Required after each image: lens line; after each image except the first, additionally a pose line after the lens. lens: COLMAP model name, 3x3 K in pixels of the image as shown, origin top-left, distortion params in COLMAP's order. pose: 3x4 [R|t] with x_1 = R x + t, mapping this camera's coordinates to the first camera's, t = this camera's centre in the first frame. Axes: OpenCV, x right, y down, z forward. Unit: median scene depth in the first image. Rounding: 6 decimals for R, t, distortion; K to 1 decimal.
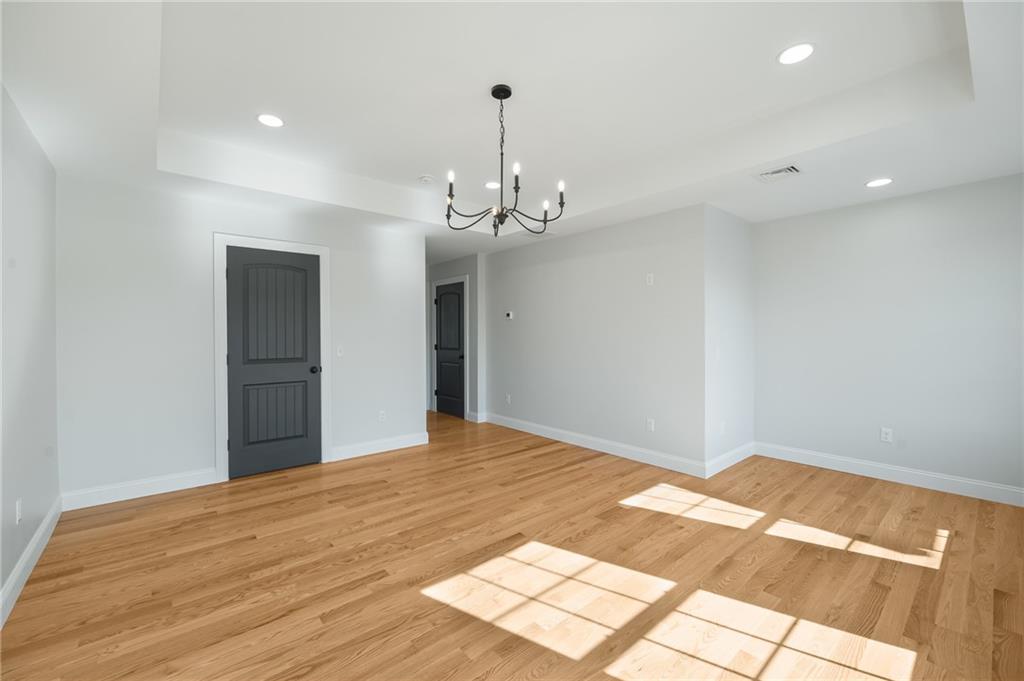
lens RADIAL K [[409.5, 0, 500.9], [0, 409.5, 334.7], [0, 0, 1]] dist [-0.002825, -0.000171]
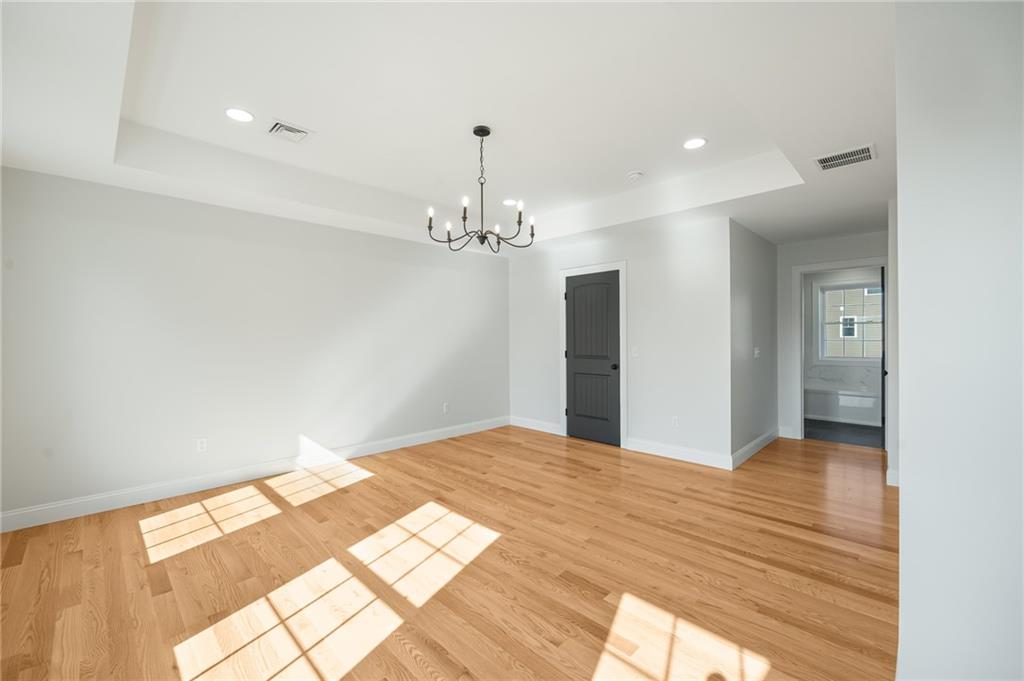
lens RADIAL K [[416.1, 0, 508.4], [0, 416.1, 338.7], [0, 0, 1]] dist [-0.000026, 0.000169]
pose [[0.093683, 0.002922, -0.995598, 0.936141], [0.006743, 0.999971, 0.003569, -0.001930], [0.995579, -0.007048, 0.093661, 0.758075]]
